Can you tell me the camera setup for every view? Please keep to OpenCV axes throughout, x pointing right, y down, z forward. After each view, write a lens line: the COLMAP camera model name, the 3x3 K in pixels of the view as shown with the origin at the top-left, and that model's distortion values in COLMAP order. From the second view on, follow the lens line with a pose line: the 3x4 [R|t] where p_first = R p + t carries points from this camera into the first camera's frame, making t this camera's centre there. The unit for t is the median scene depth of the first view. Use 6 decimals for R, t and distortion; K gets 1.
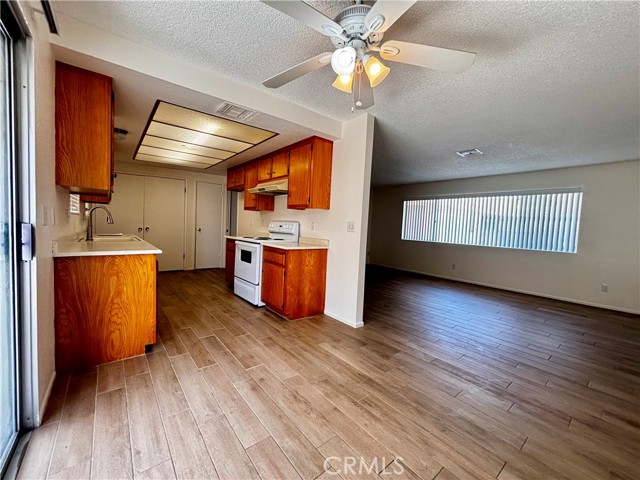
lens RADIAL K [[260.3, 0, 320.2], [0, 260.3, 237.5], [0, 0, 1]] dist [0.001235, -0.000041]
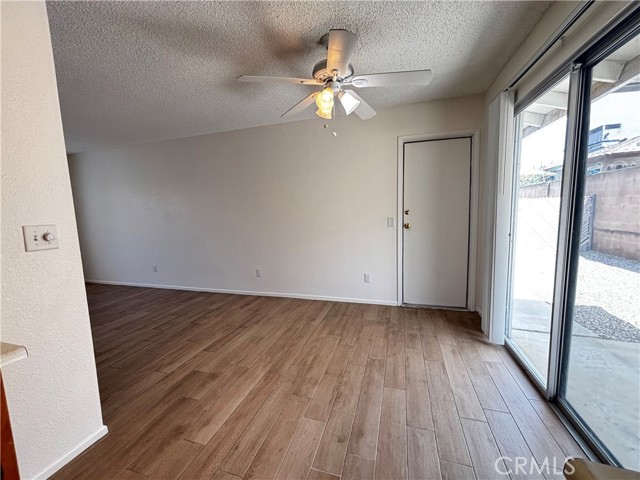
lens RADIAL K [[260.3, 0, 319.2], [0, 260.3, 239.4], [0, 0, 1]] dist [0.001235, -0.000041]
pose [[-0.552357, -0.122050, 0.824625, -0.601016], [0.044095, 0.983561, 0.175110, -0.121087], [-0.832441, 0.133085, -0.537895, 1.131107]]
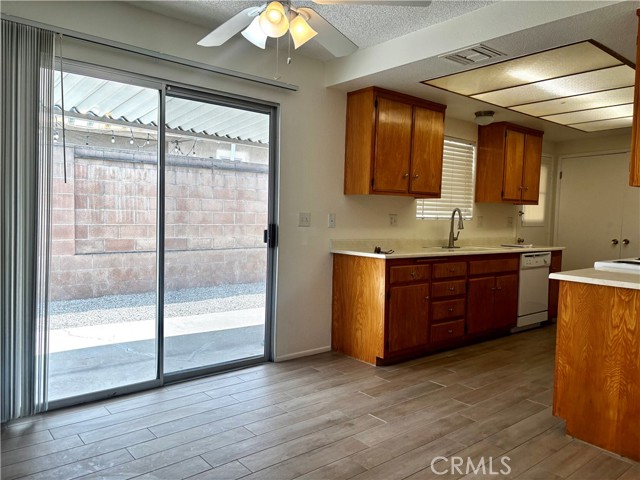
lens RADIAL K [[486.0, 0, 324.8], [0, 486.0, 235.3], [0, 0, 1]] dist [0.032224, -0.005577]
pose [[0.019469, 0.005100, -0.999797, 1.001176], [-0.070211, 0.997525, 0.003721, -0.010744], [0.997342, 0.070124, 0.019779, 0.706227]]
